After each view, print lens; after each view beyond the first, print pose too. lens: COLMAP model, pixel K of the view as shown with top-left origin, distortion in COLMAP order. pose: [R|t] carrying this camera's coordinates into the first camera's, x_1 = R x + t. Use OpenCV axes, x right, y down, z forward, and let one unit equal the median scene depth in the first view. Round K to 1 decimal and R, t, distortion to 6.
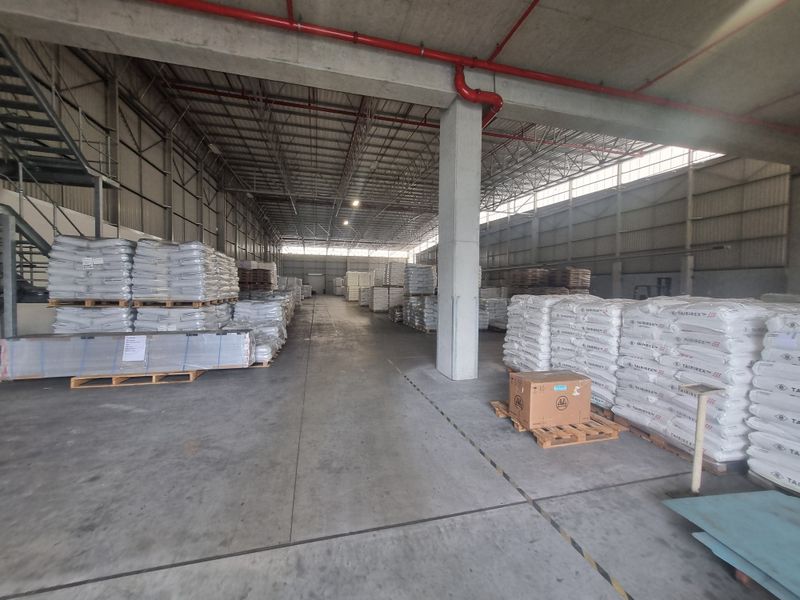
lens RADIAL K [[310.7, 0, 399.7], [0, 310.7, 297.2], [0, 0, 1]] dist [0.000845, 0.000260]
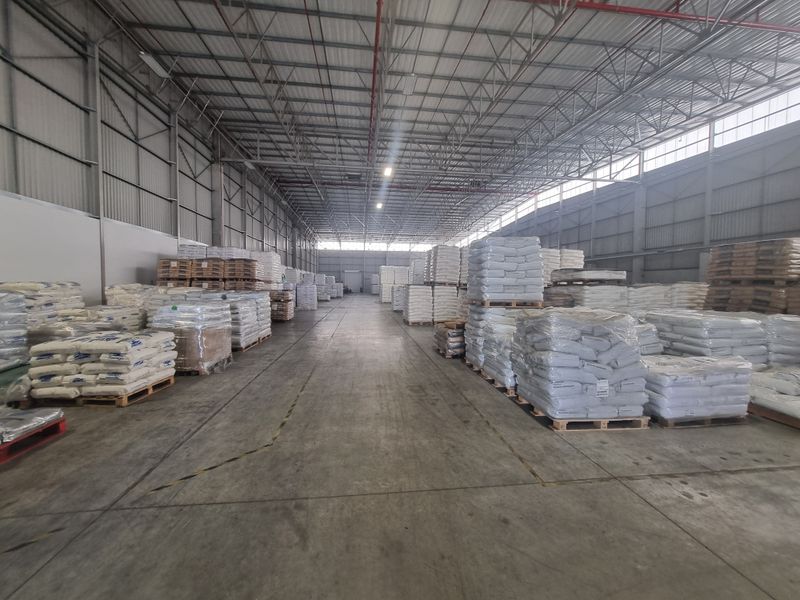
lens RADIAL K [[310.7, 0, 399.7], [0, 310.7, 297.2], [0, 0, 1]] dist [0.000845, 0.000260]
pose [[0.990607, 0.003050, -0.136705, -0.010015], [-0.002223, 0.999978, 0.006201, -0.007363], [0.136721, -0.005839, 0.990592, 0.226534]]
